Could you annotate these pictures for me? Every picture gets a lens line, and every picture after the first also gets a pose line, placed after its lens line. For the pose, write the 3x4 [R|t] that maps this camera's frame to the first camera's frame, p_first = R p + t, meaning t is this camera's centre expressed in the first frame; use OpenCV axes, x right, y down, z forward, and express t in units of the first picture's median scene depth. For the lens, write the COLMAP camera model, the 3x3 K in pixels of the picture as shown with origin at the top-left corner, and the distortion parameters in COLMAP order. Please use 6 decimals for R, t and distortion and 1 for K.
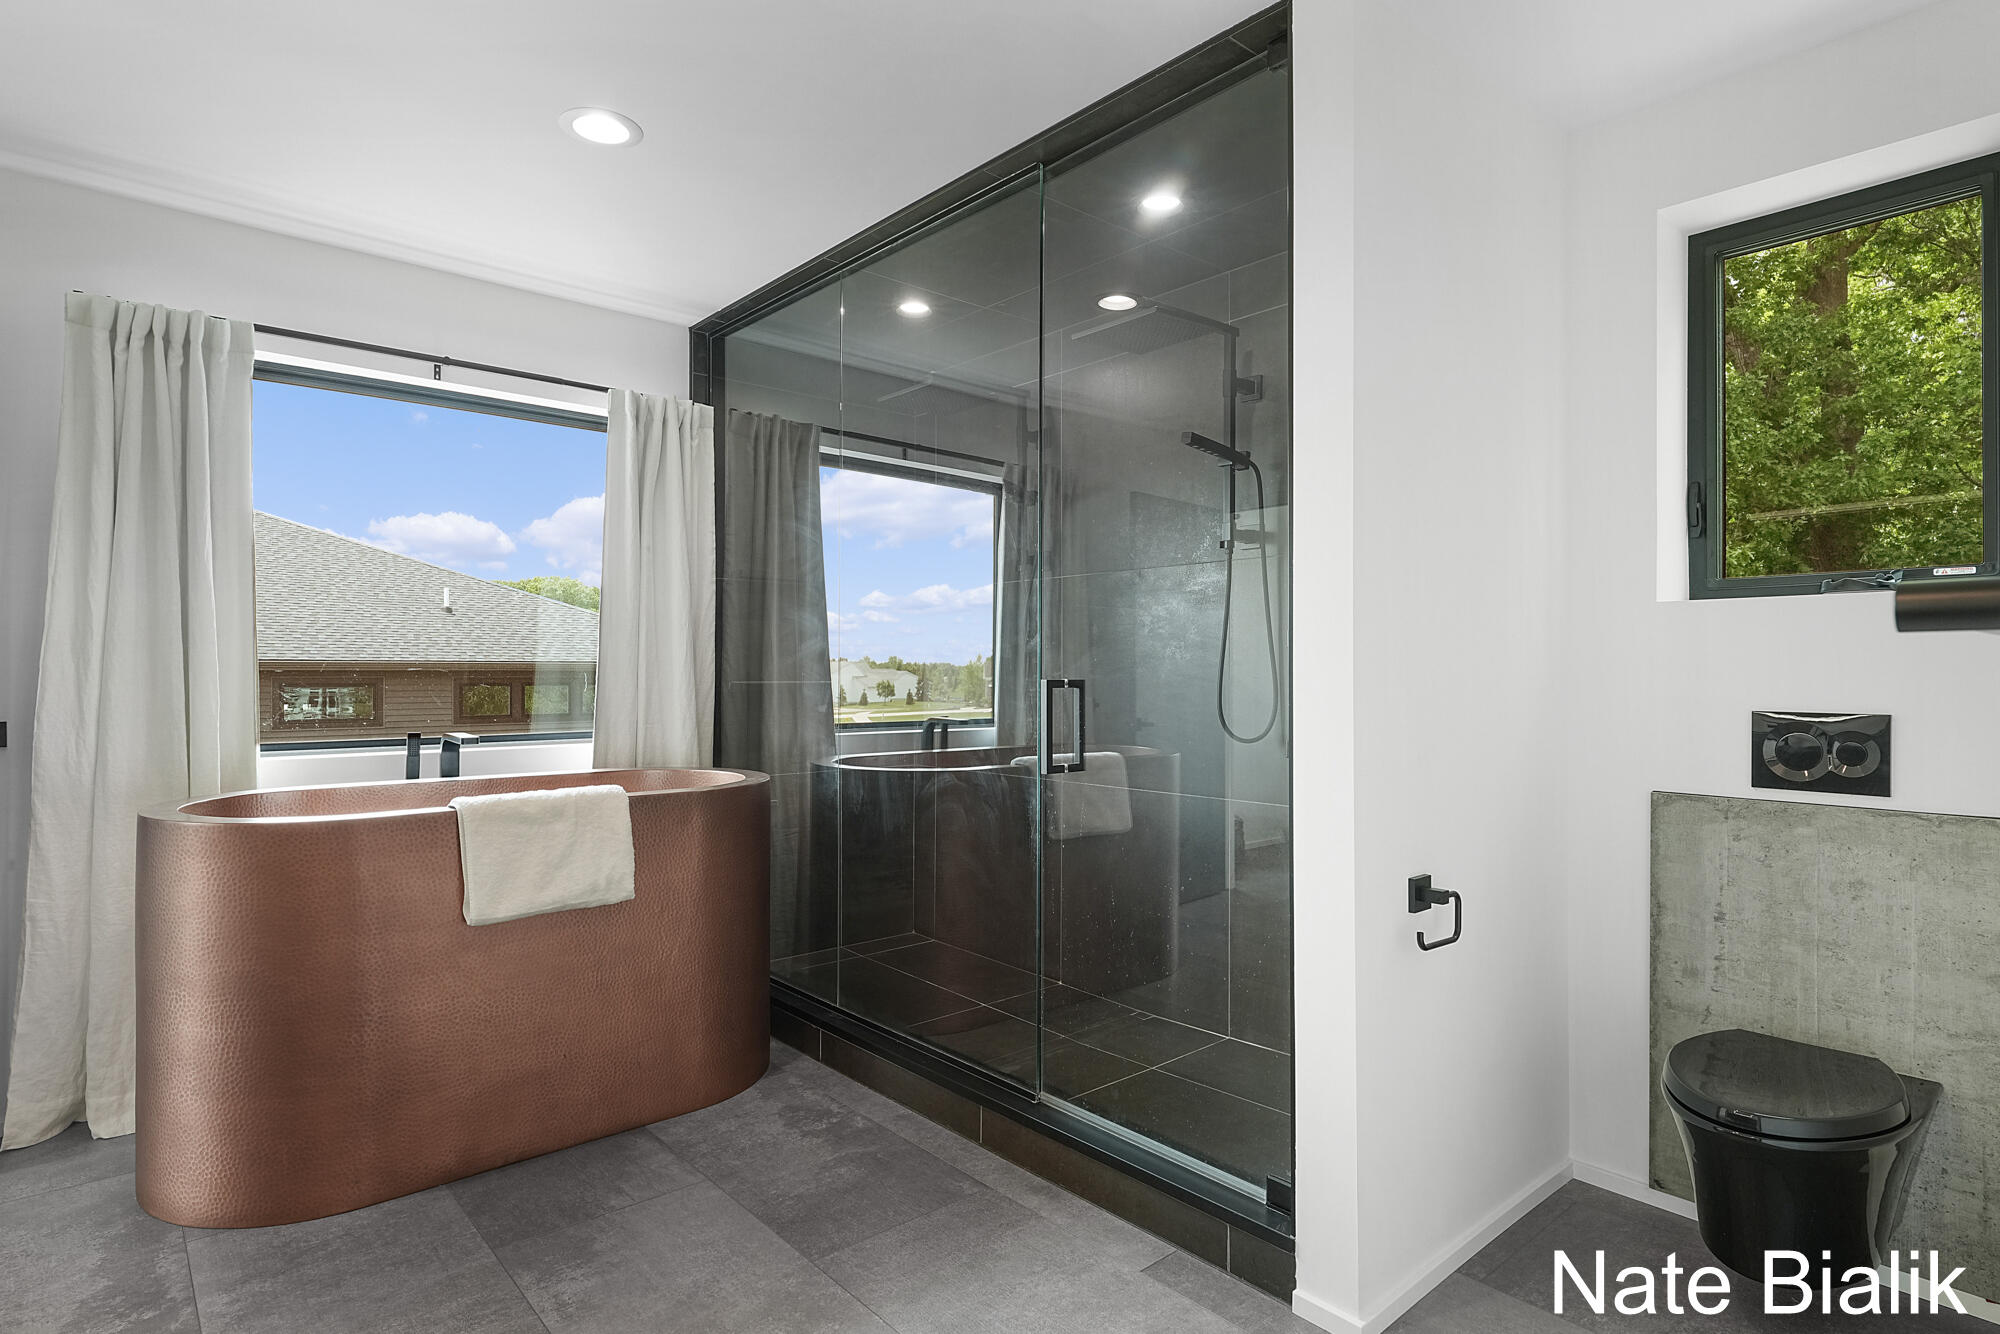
lens RADIAL K [[1068.9, 0, 999.2], [0, 1068.9, 668.4], [0, 0, 1]] dist [-0.001815, -0.000158]
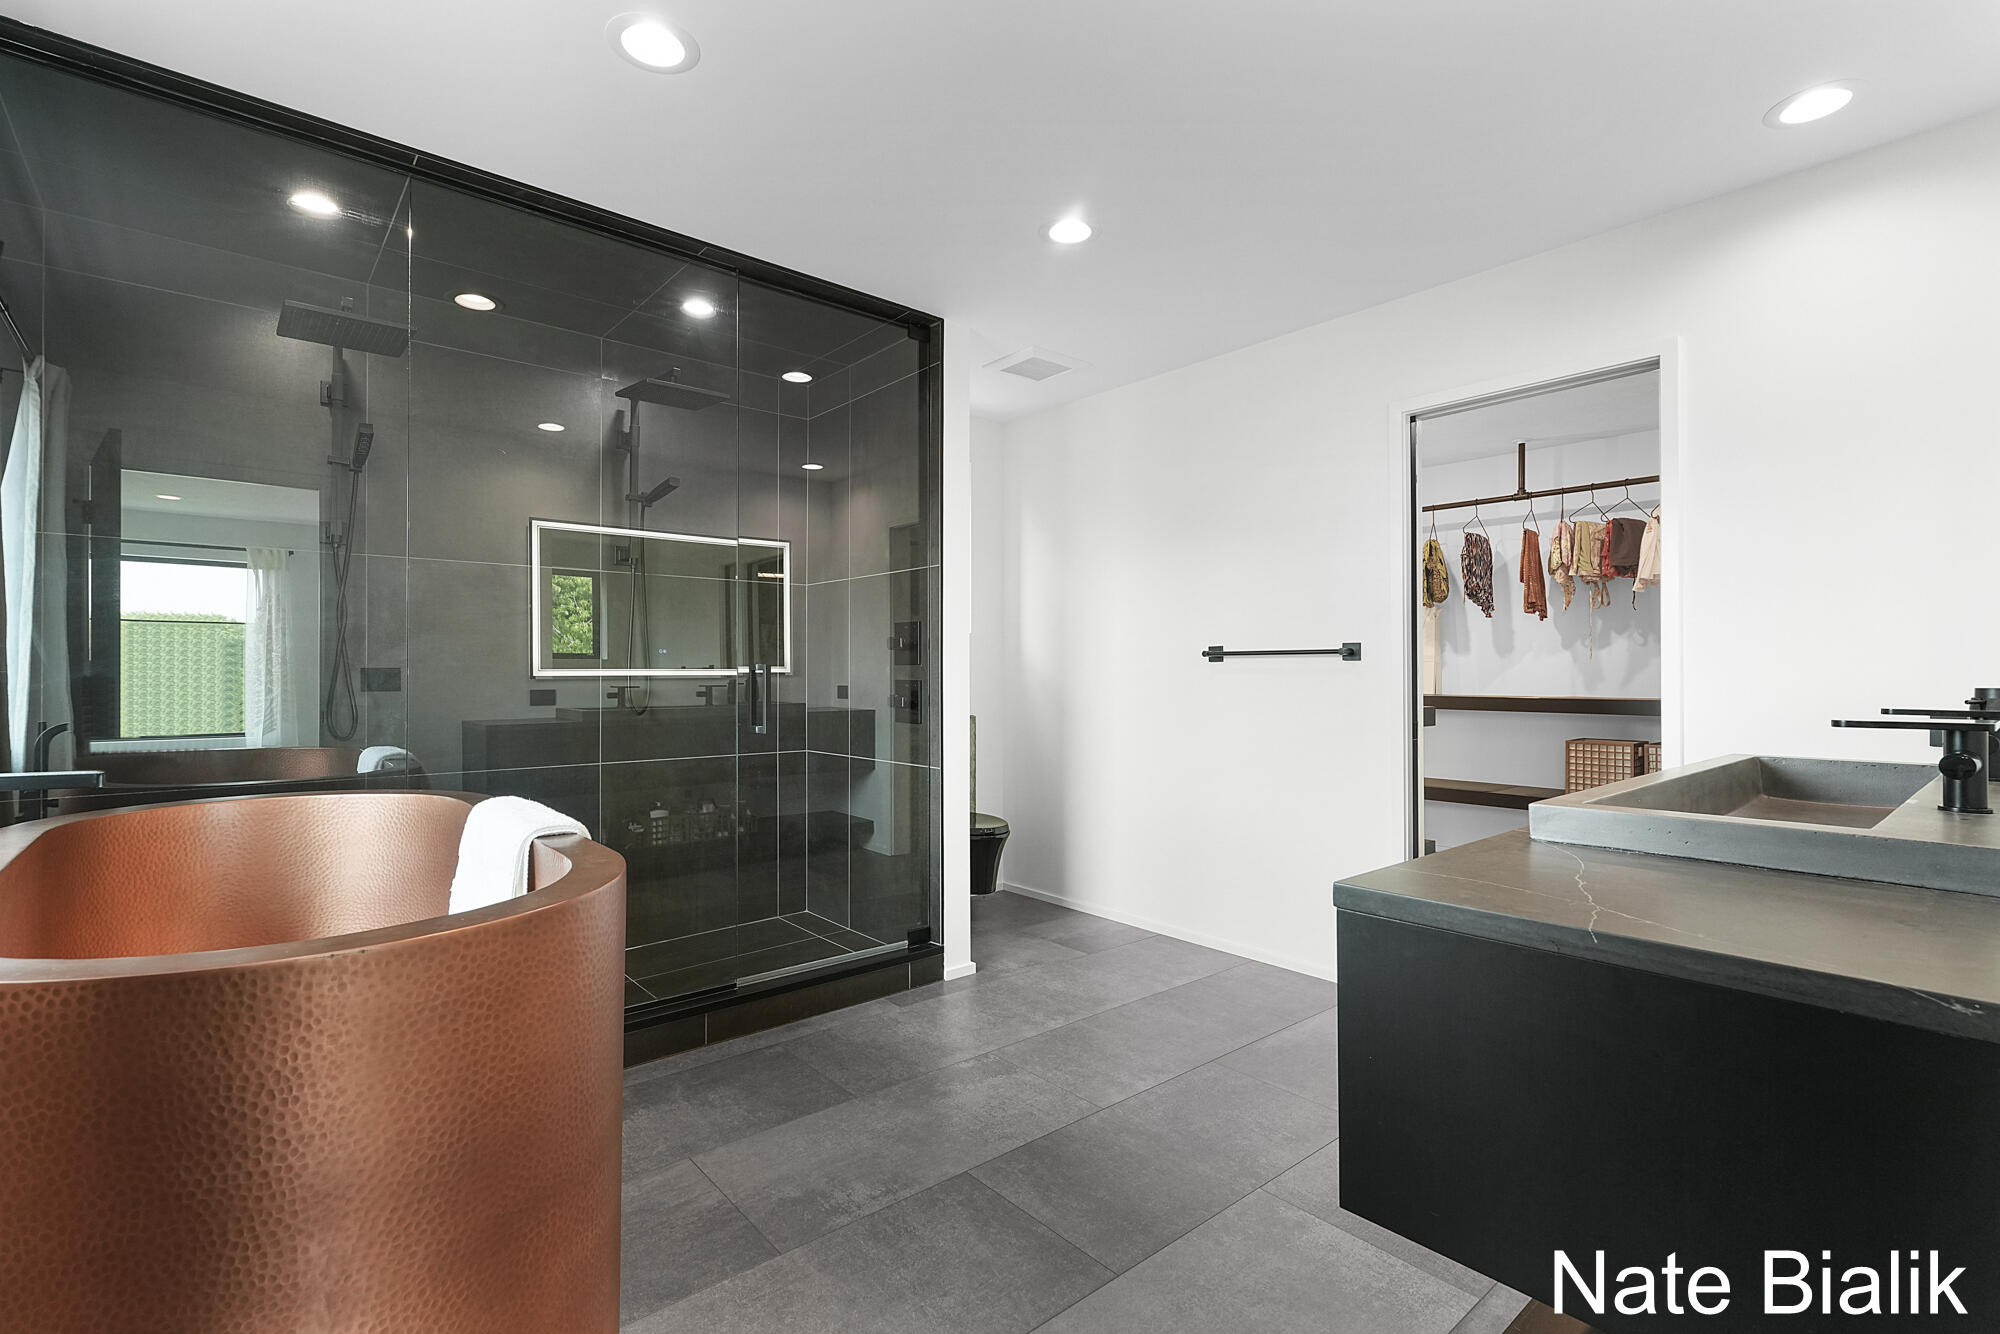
lens RADIAL K [[921.3, 0, 999.8], [0, 921.3, 666.2], [0, 0, 1]] dist [0.004784, 0.000302]
pose [[0.018815, 0.000648, 0.999823, -1.201302], [0.002975, 0.999995, -0.000704, 0.012621], [-0.999819, 0.002988, 0.018813, 0.718992]]
